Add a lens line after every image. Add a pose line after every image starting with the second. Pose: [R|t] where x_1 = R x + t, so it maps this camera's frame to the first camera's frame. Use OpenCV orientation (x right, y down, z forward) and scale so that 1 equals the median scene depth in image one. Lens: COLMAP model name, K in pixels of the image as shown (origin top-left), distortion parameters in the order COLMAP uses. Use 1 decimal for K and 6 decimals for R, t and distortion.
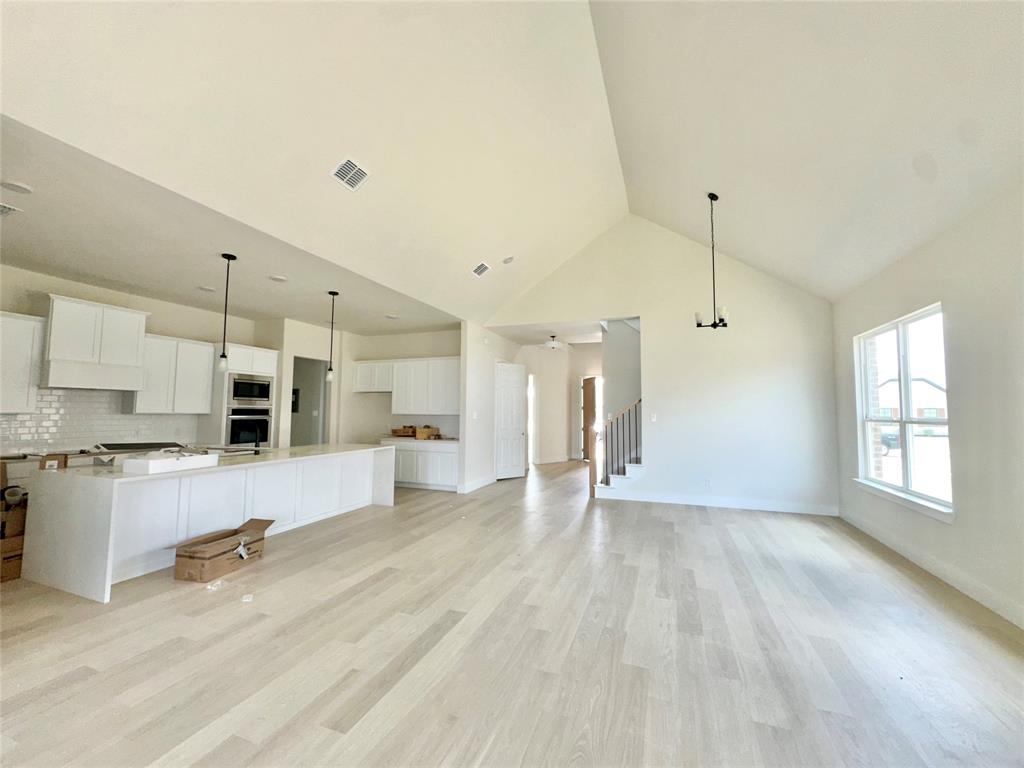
lens RADIAL K [[410.9, 0, 513.2], [0, 410.9, 382.9], [0, 0, 1]] dist [-0.003294, 0.000917]
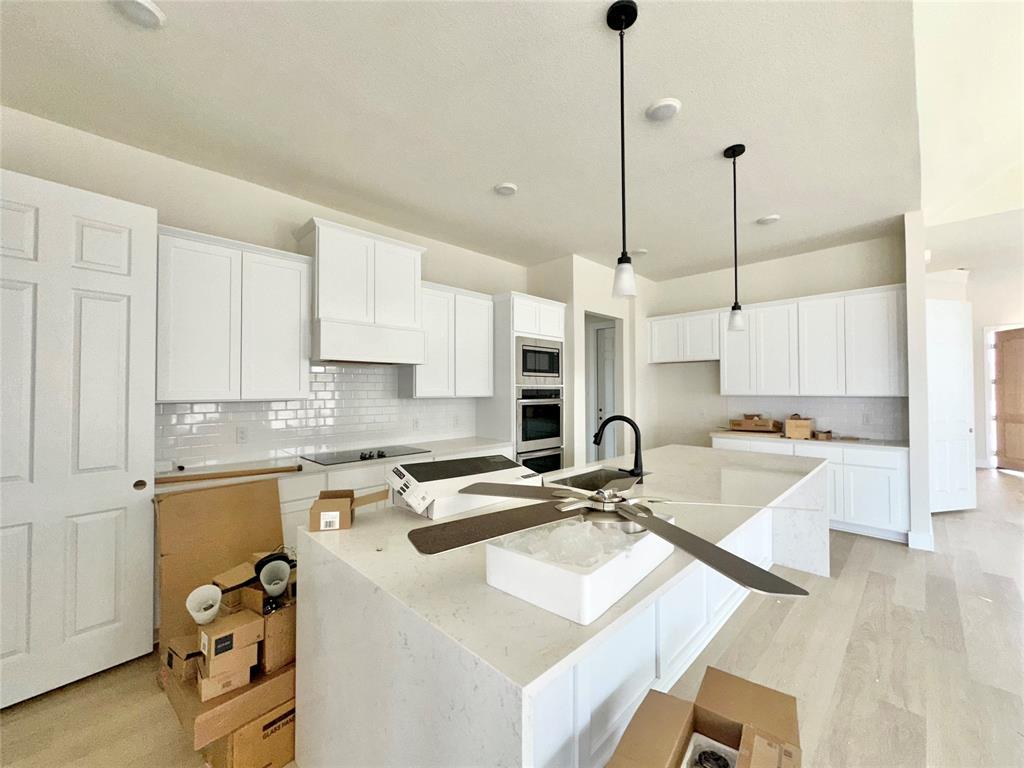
lens RADIAL K [[410.9, 0, 513.2], [0, 410.9, 382.9], [0, 0, 1]] dist [-0.003294, 0.000917]
pose [[0.911272, -0.017371, -0.411438, -0.459837], [0.038552, 0.998321, 0.043238, 0.024620], [0.409996, -0.055263, 0.910412, 0.414348]]
